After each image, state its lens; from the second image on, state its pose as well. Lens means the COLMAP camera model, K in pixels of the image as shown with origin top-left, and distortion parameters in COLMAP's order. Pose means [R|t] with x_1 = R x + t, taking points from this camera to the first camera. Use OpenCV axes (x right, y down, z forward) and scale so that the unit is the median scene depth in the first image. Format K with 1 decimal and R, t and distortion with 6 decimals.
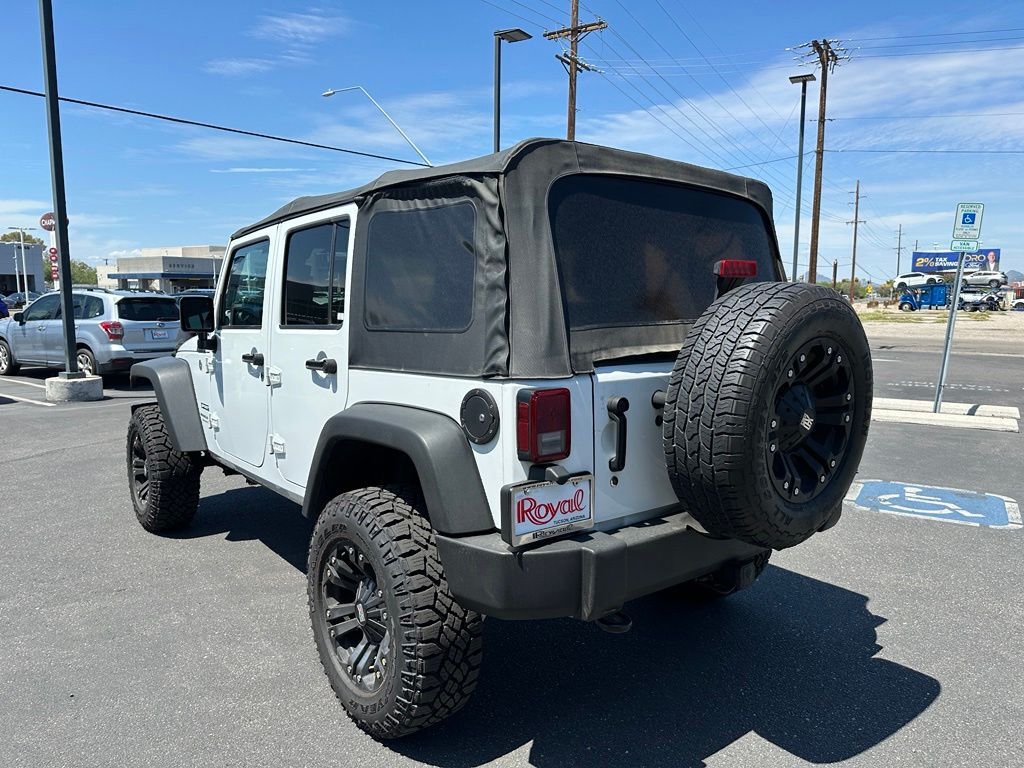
lens RADIAL K [[768.2, 0, 515.1], [0, 768.2, 399.2], [0, 0, 1]] dist [0.061687, -0.098234]
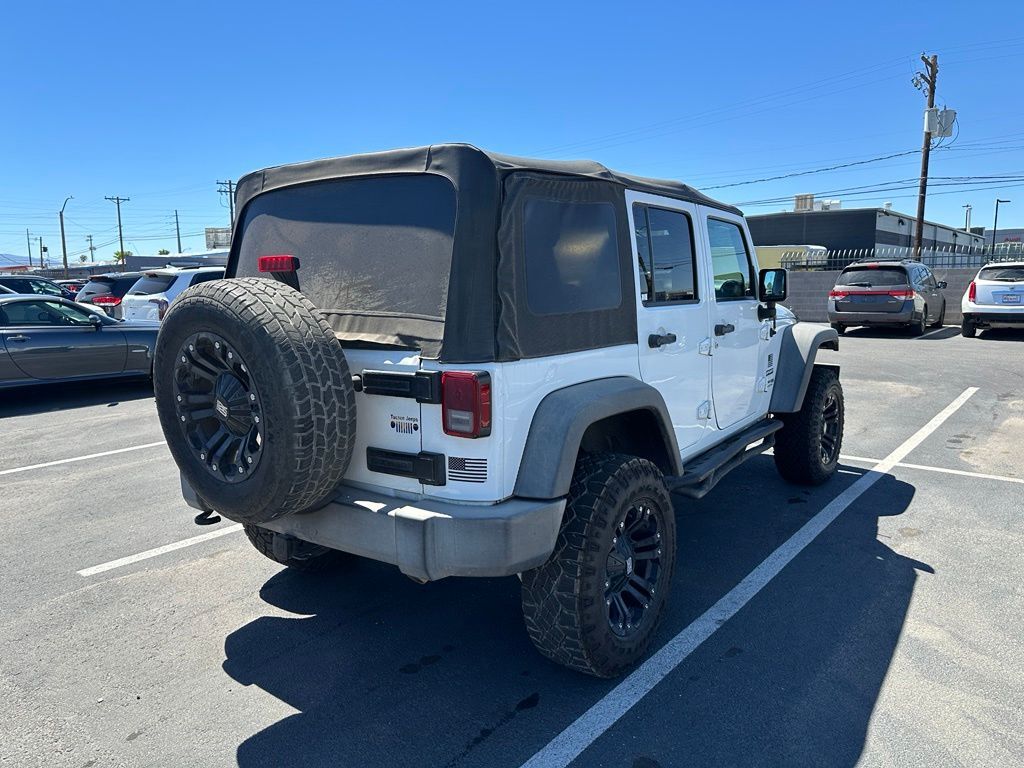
lens RADIAL K [[767.8, 0, 512.0], [0, 767.8, 384.0], [0, 0, 1]] dist [0.069601, -0.104516]
pose [[0.191416, 0.142166, -0.971158, 0.367151], [-0.100222, 0.987114, 0.124748, -0.044048], [0.976379, 0.073452, 0.203197, 0.287987]]
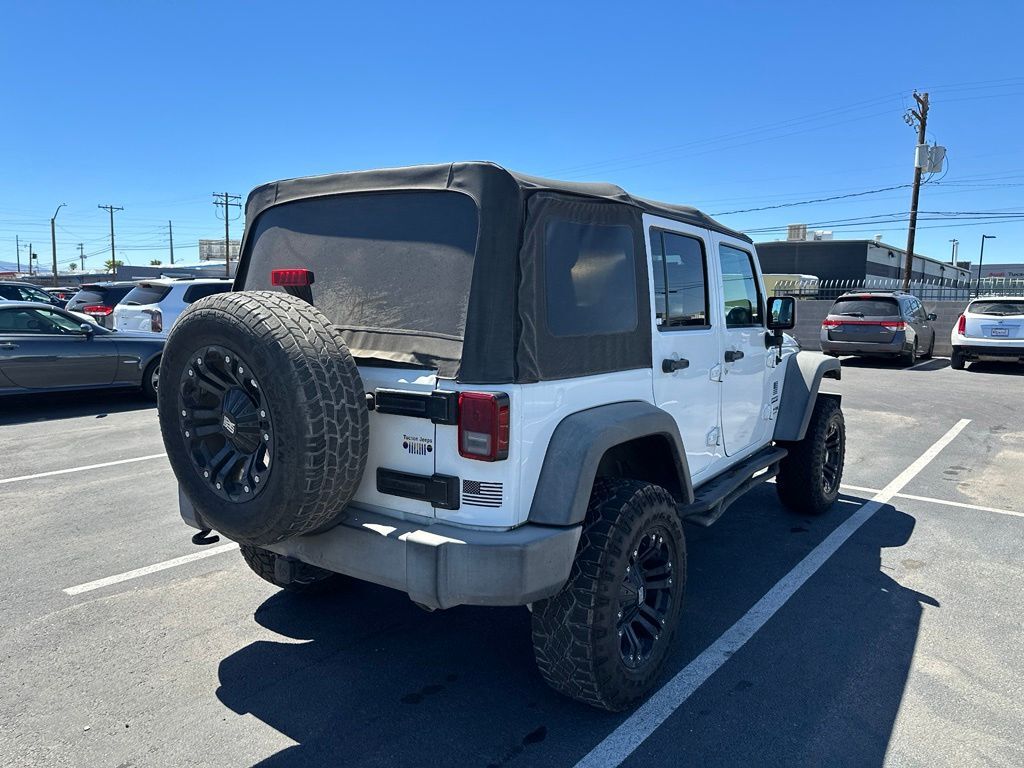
lens RADIAL K [[767.7, 0, 524.6], [0, 767.7, 378.2], [0, 0, 1]] dist [0.062966, -0.083947]
pose [[0.214810, 0.114745, -0.969892, 0.359793], [-0.127499, 0.987870, 0.088634, -0.043171], [0.968298, 0.104621, 0.226834, 0.280579]]
